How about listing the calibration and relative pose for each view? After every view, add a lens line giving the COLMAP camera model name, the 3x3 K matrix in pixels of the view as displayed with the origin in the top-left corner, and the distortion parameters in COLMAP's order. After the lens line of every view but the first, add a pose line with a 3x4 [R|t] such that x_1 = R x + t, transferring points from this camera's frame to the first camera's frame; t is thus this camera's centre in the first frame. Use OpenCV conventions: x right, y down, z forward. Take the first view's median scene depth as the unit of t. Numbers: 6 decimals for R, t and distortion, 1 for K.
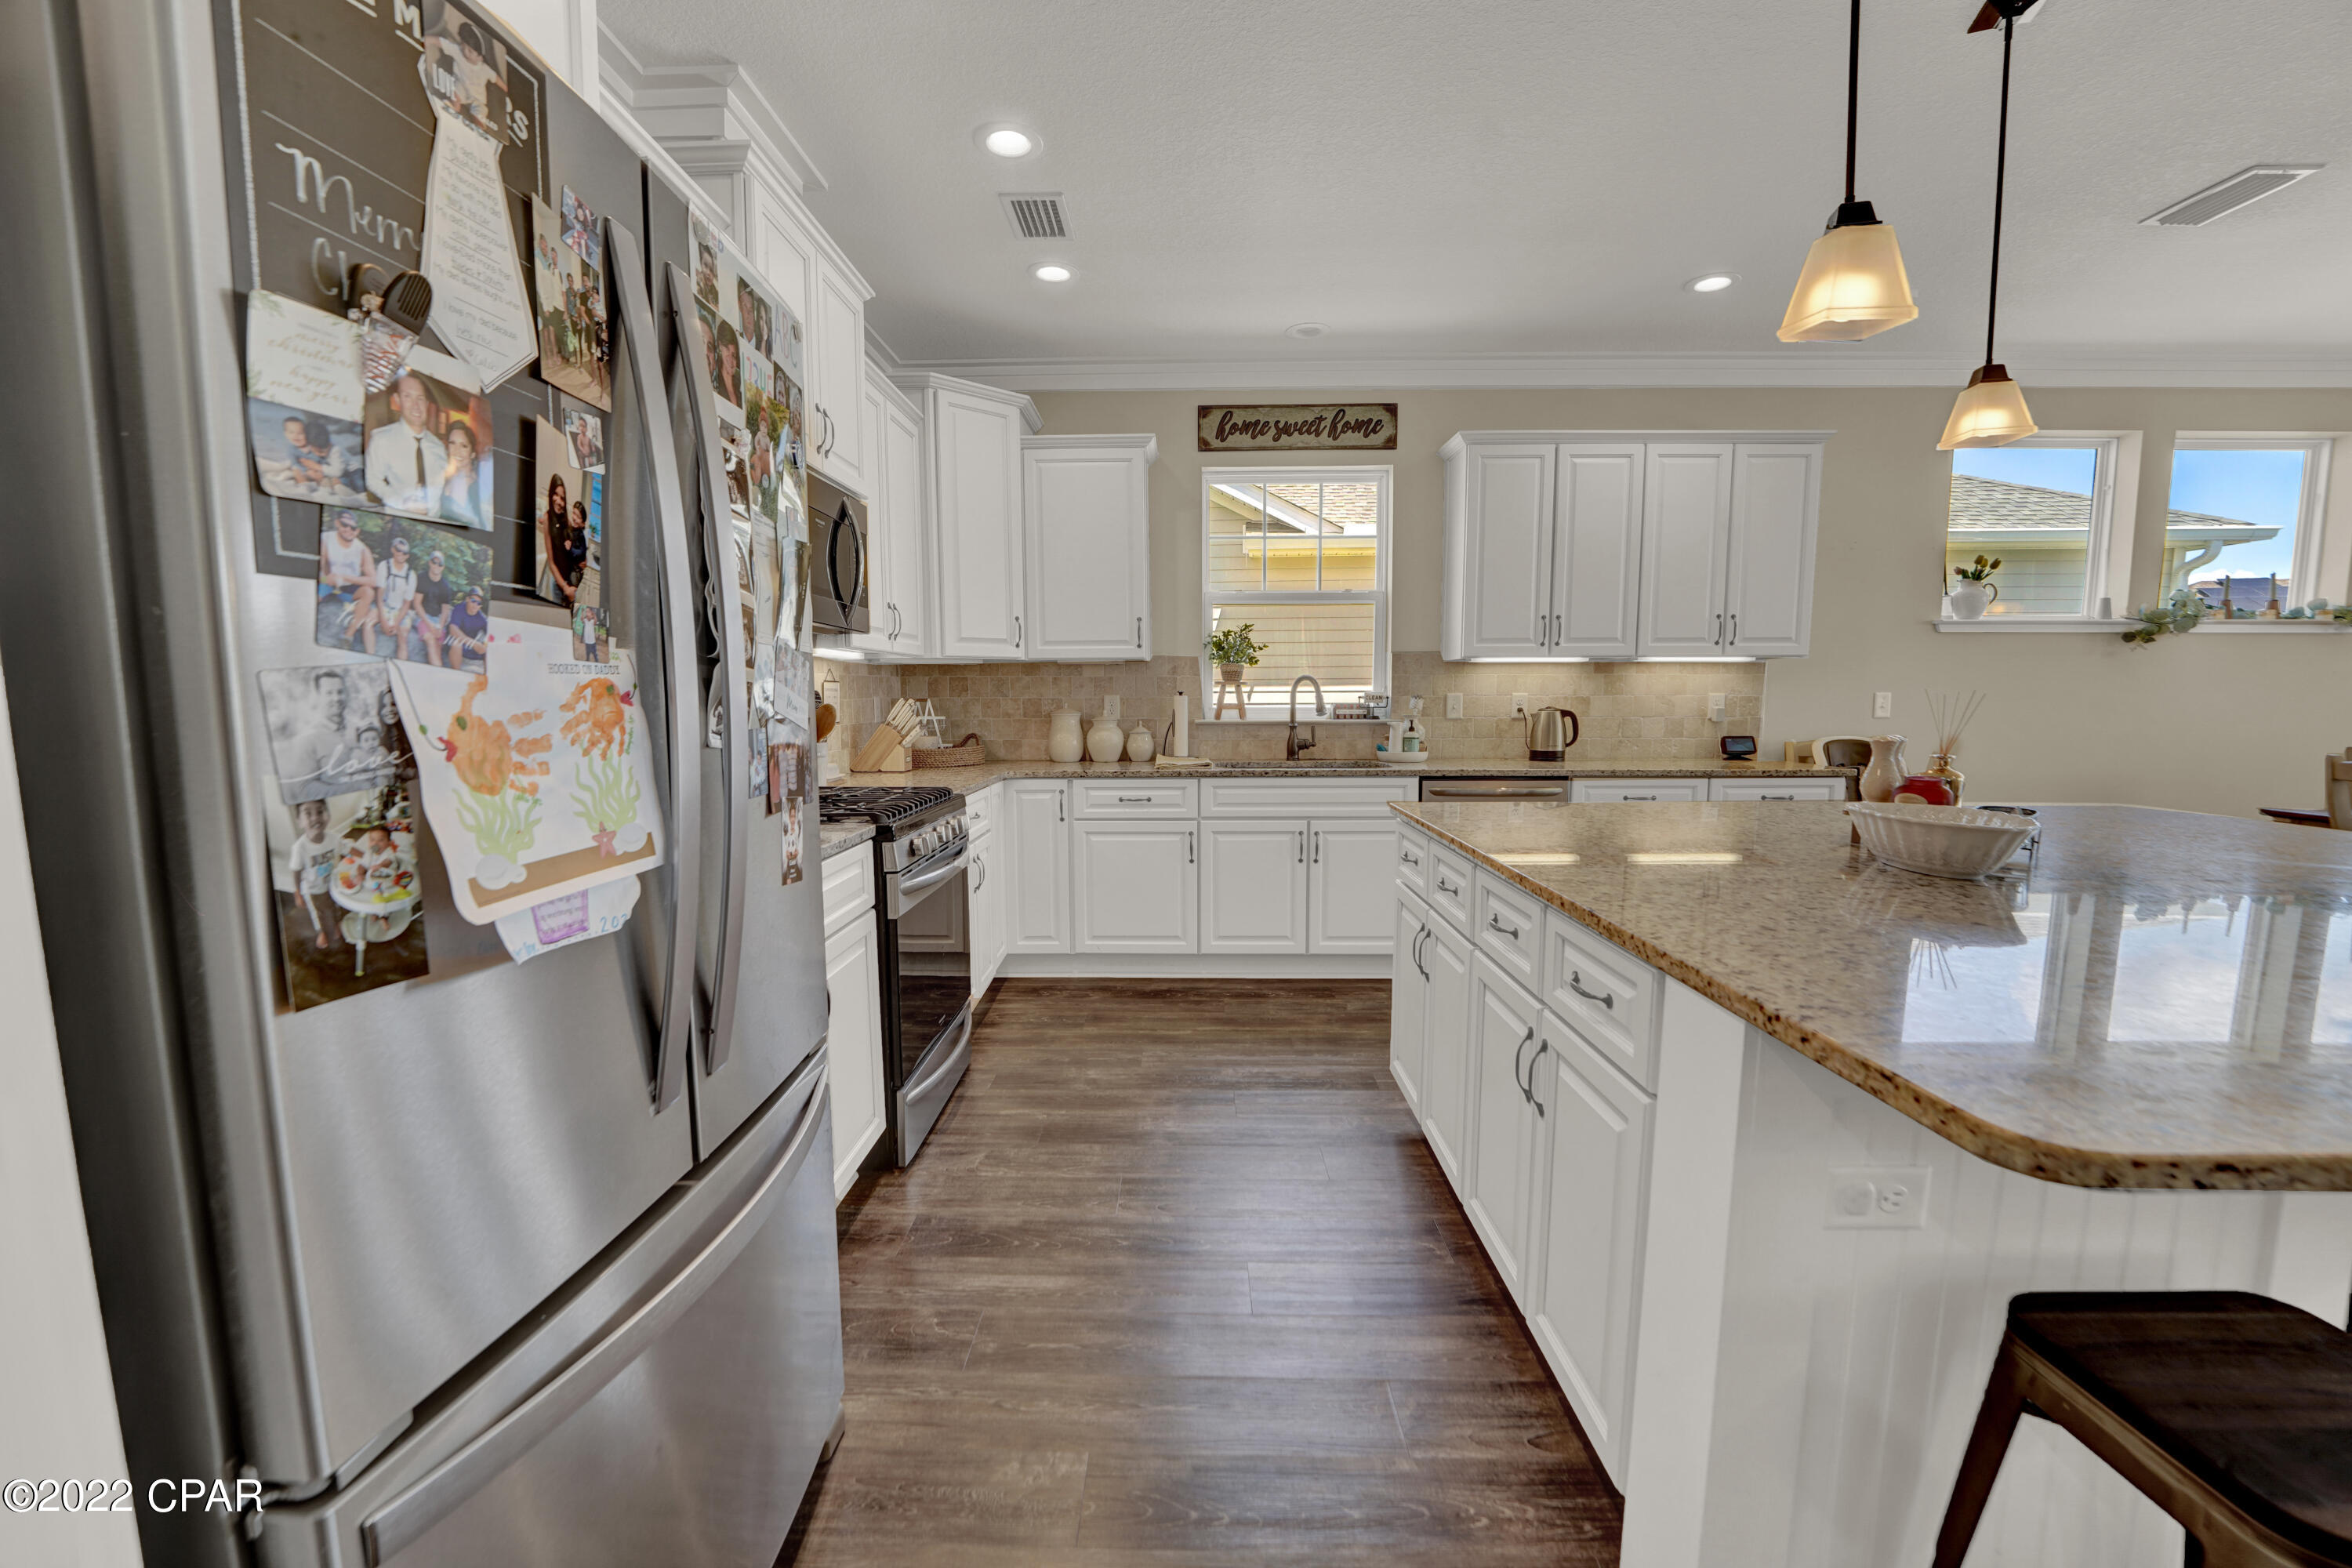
lens RADIAL K [[963.2, 0, 1163.0], [0, 963.2, 795.7], [0, 0, 1]] dist [-0.021354, 0.000869]
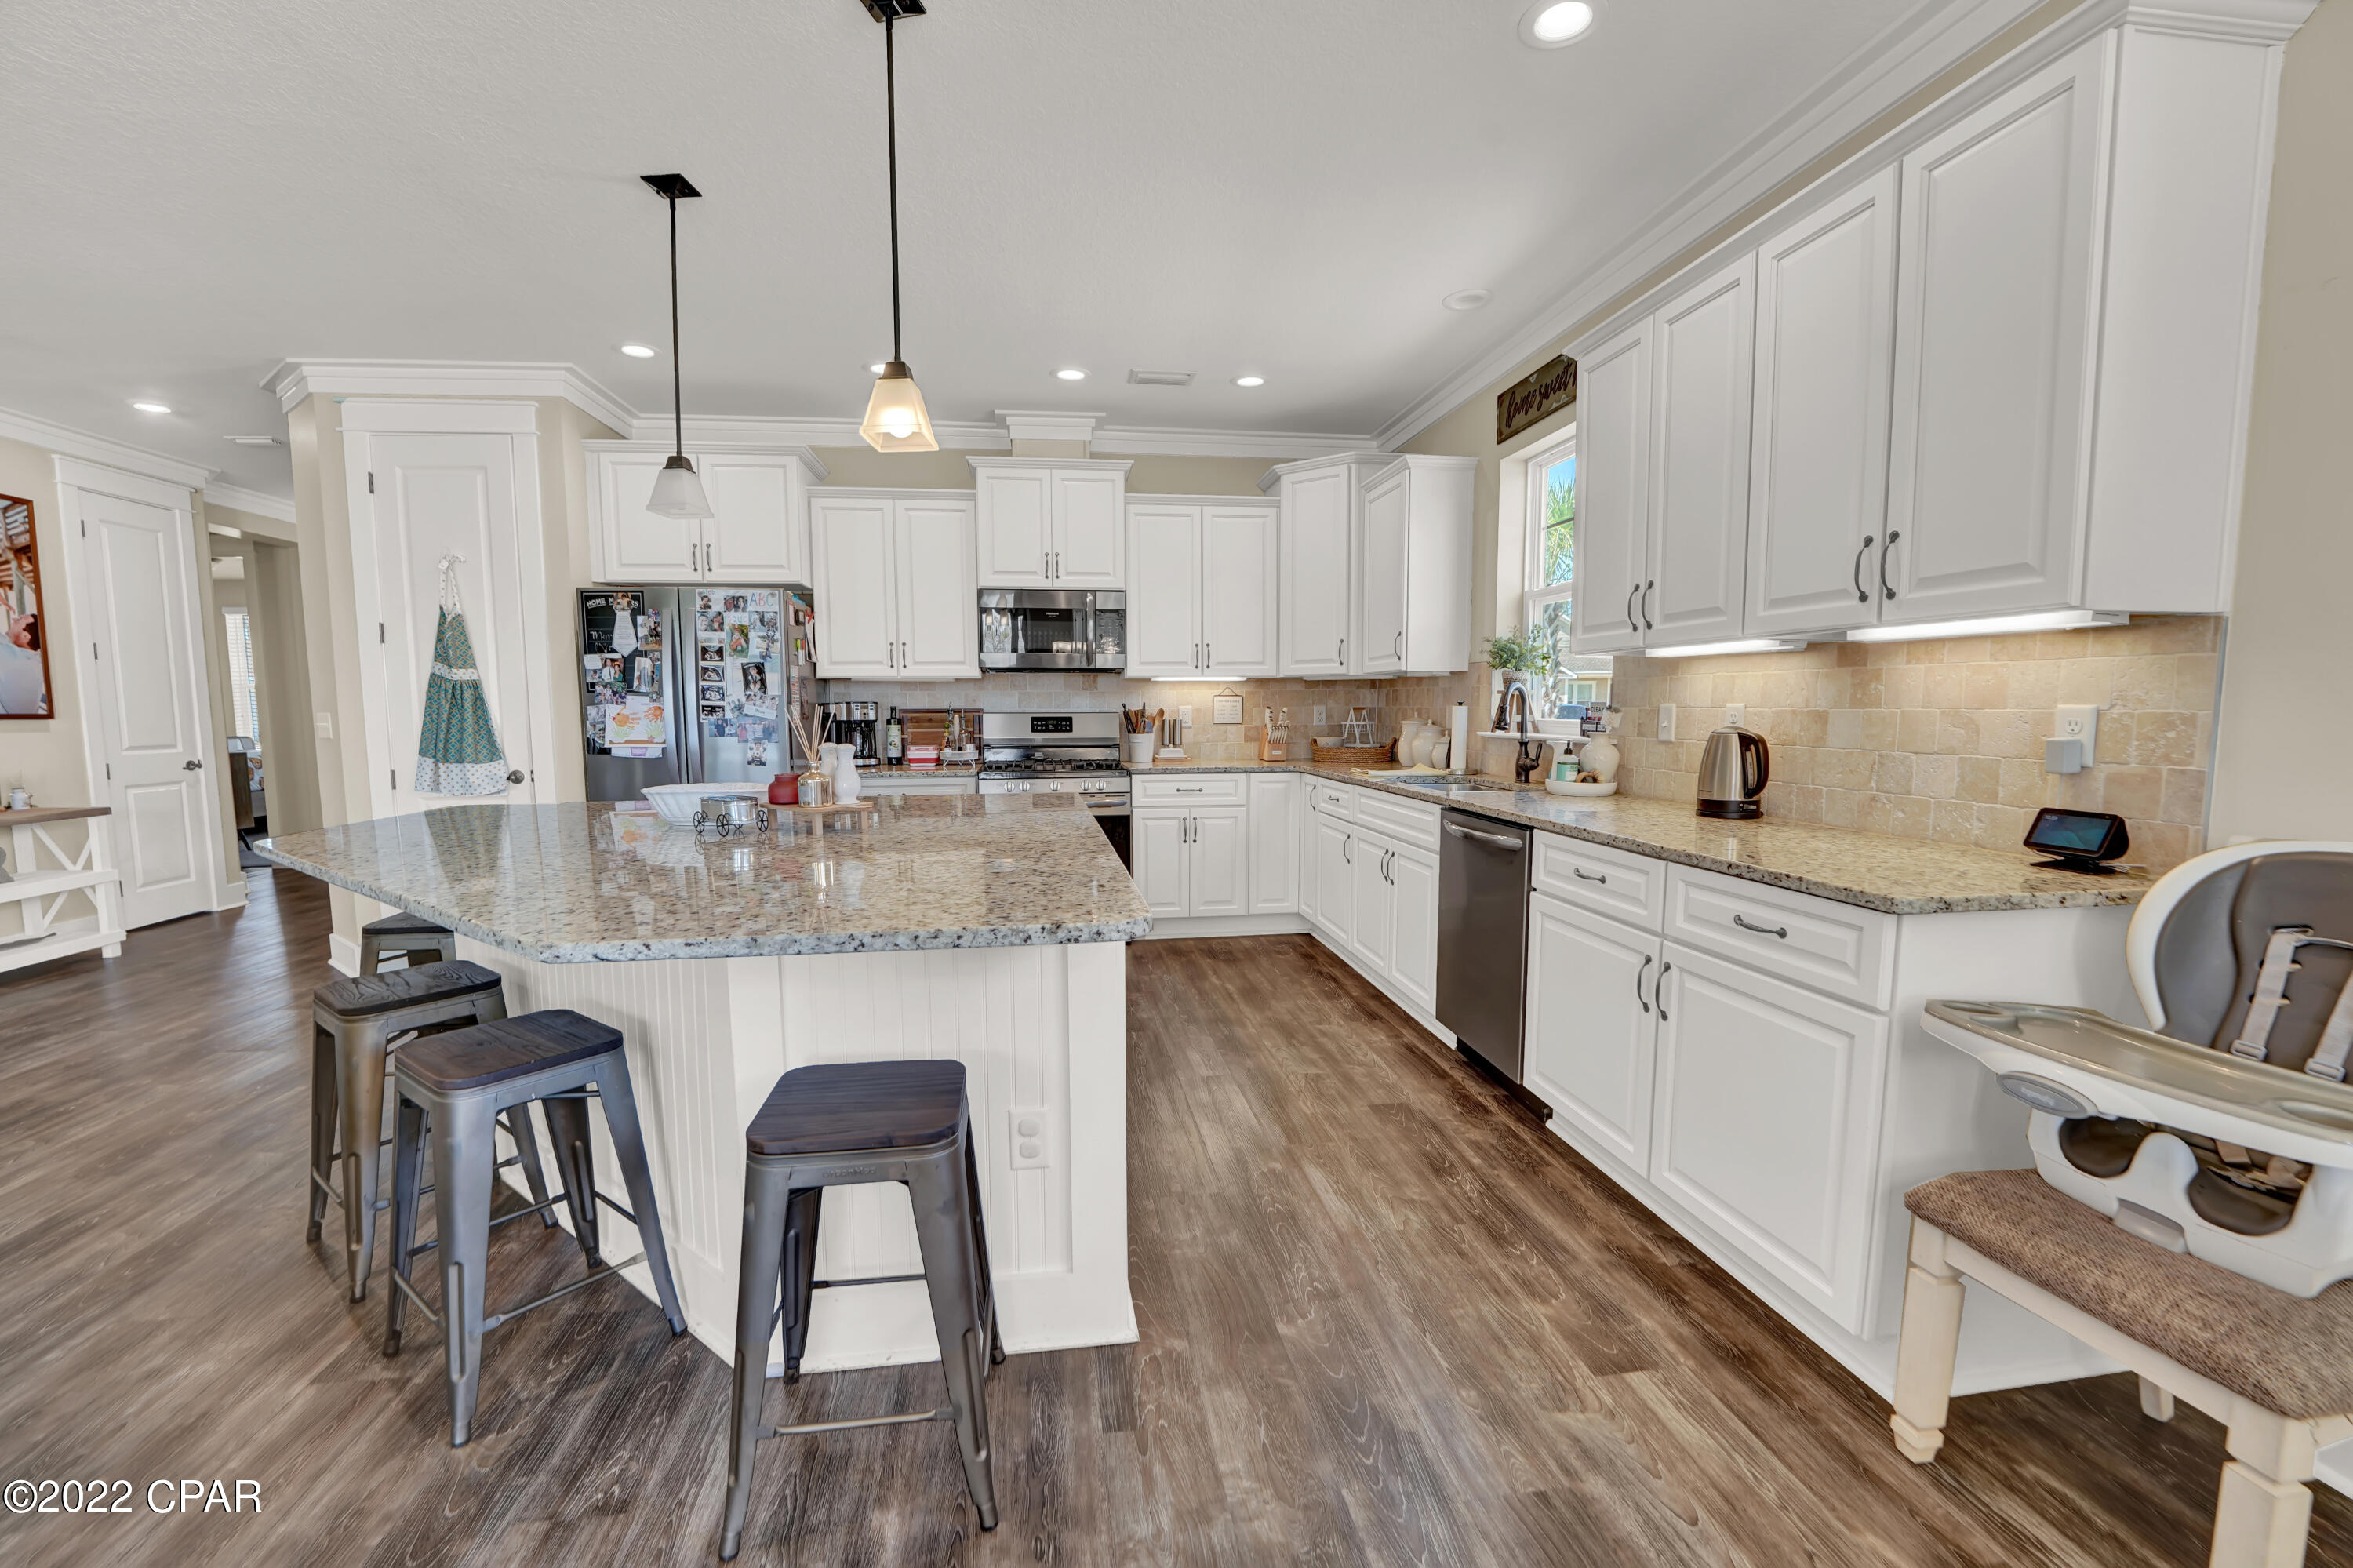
lens RADIAL K [[947.4, 0, 1173.2], [0, 947.4, 799.4], [0, 0, 1]] dist [-0.028455, 0.000099]
pose [[0.168551, 0.099823, -0.980625, 0.935066], [-0.098302, 0.991601, 0.084044, -0.063459], [0.980779, 0.082232, 0.176948, 0.566062]]
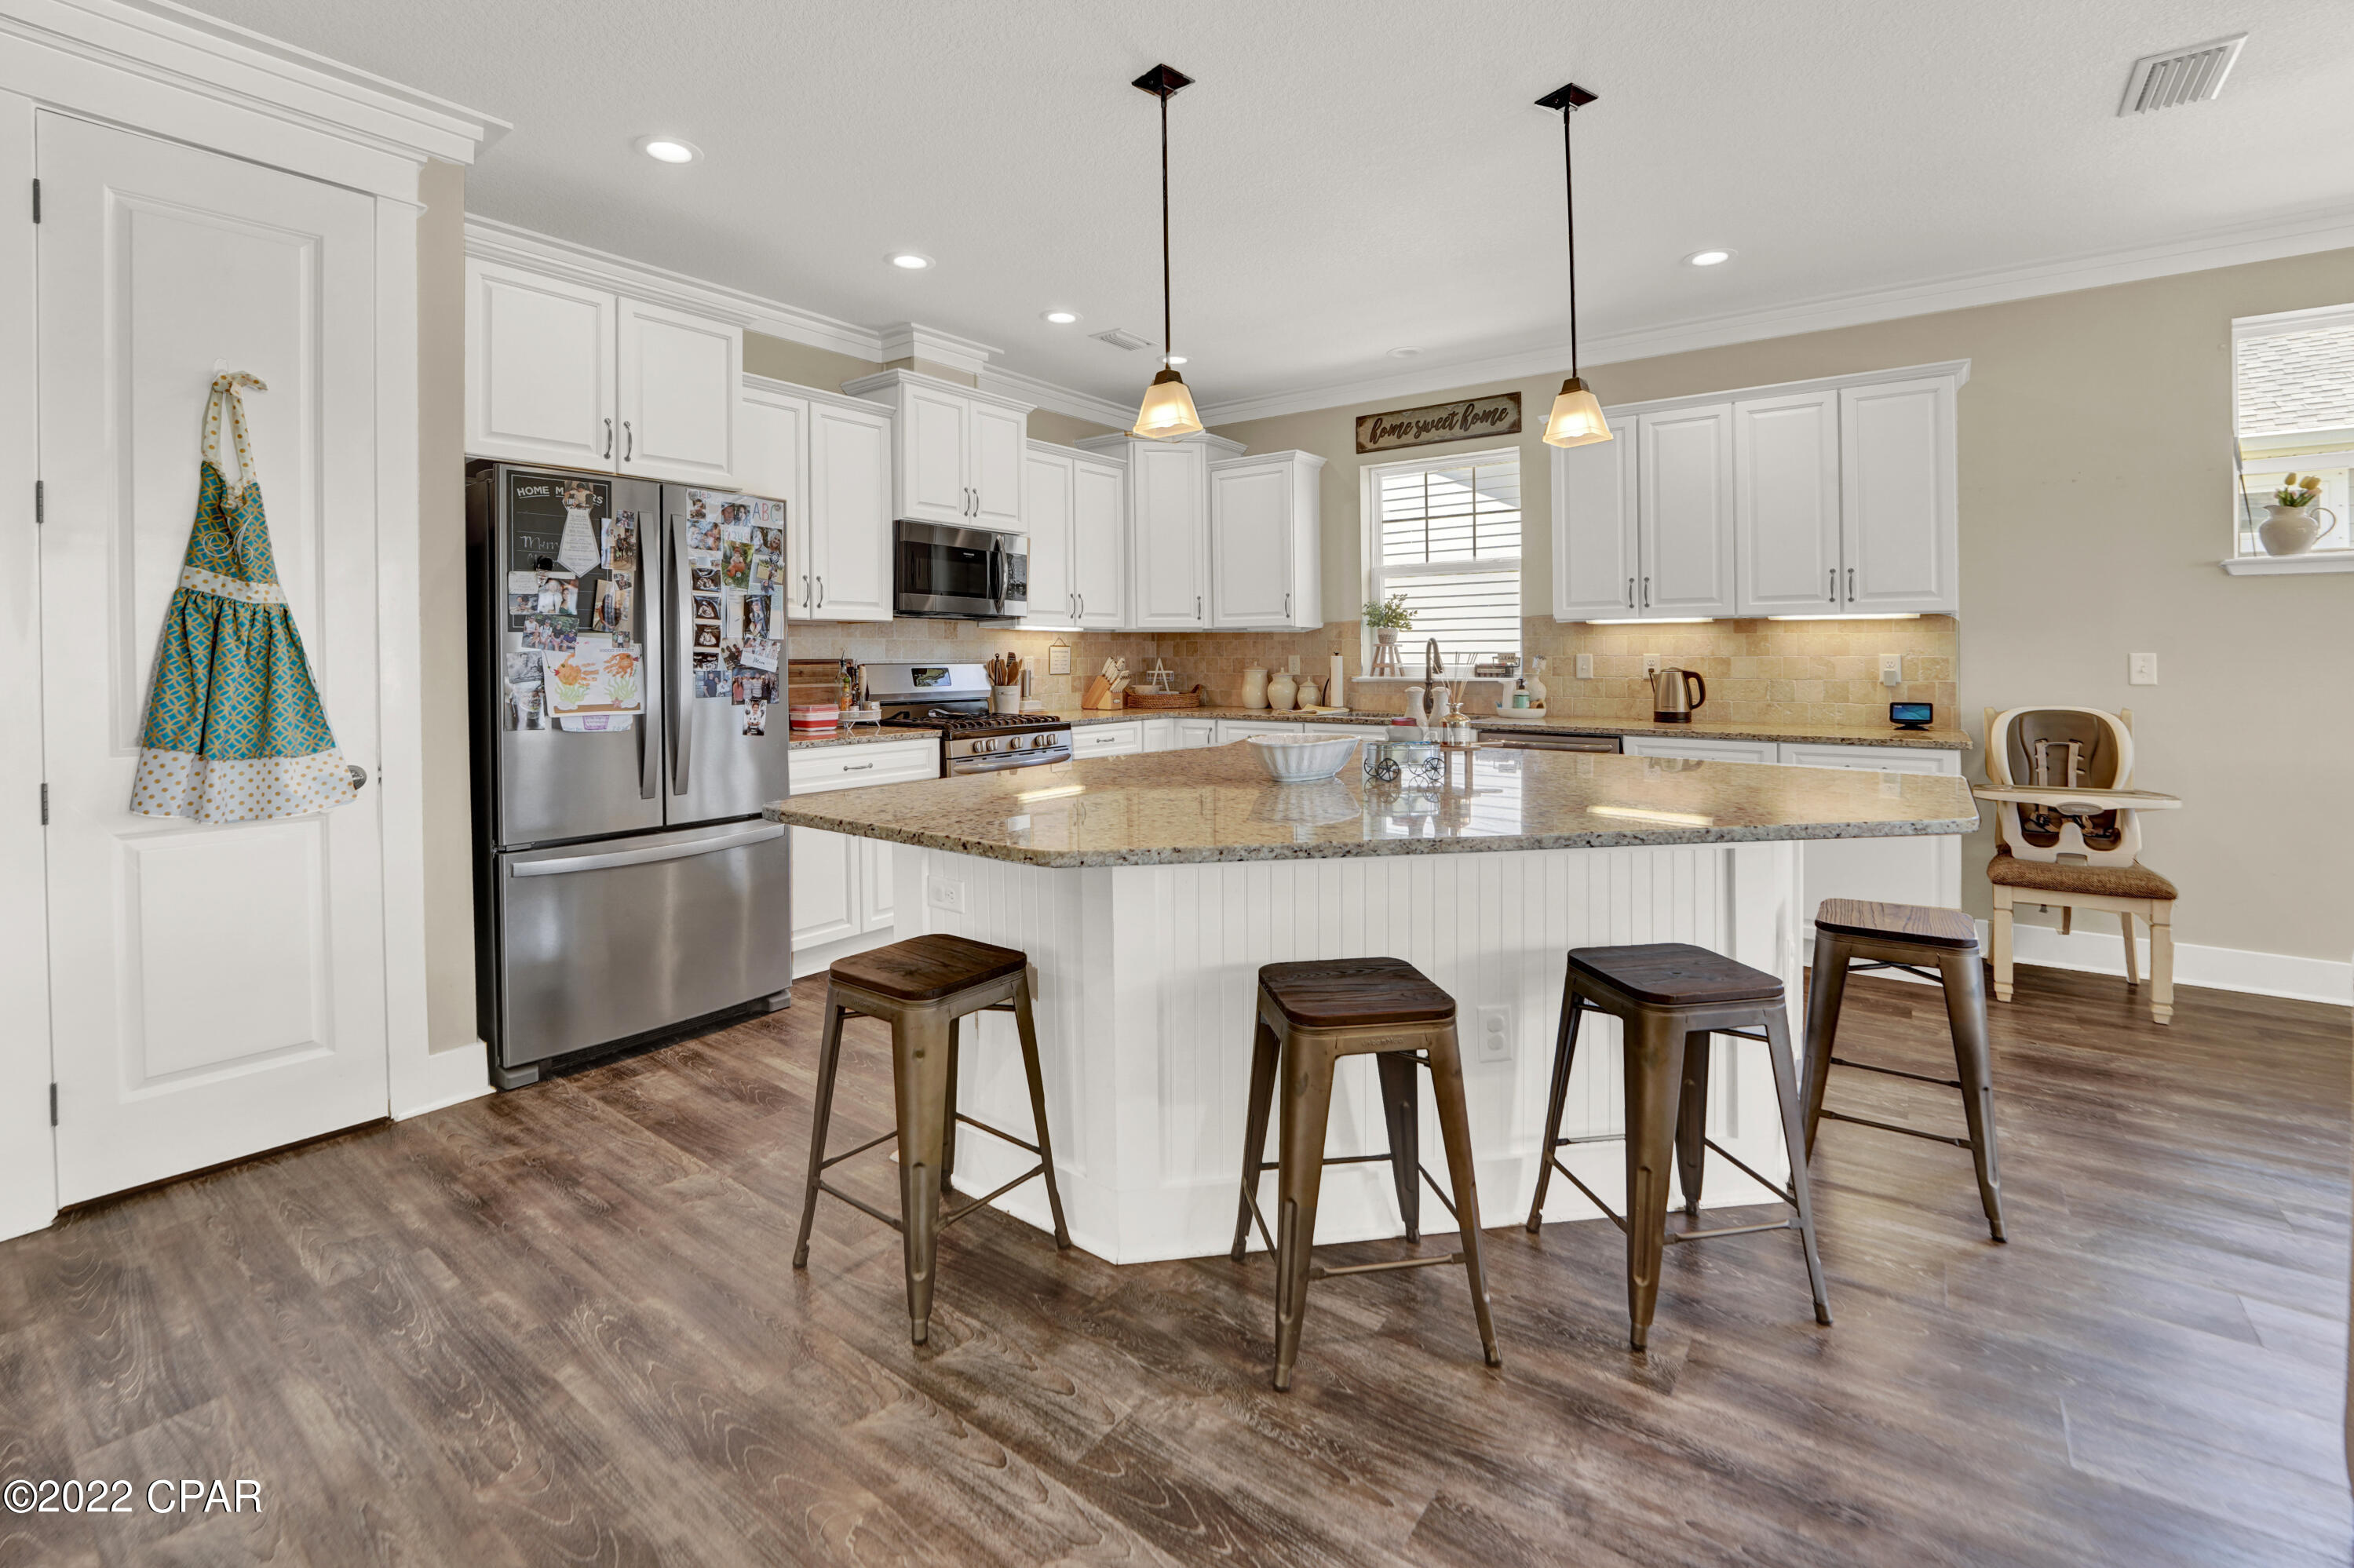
lens RADIAL K [[1014.4, 0, 1167.5], [0, 1014.4, 656.7], [0, 0, 1]] dist [-0.025740, 0.000593]
pose [[0.814287, 0.003103, -0.580454, 0.589809], [-0.060361, 0.995017, -0.079358, 0.009715], [0.577316, 0.099657, 0.810417, -0.141703]]
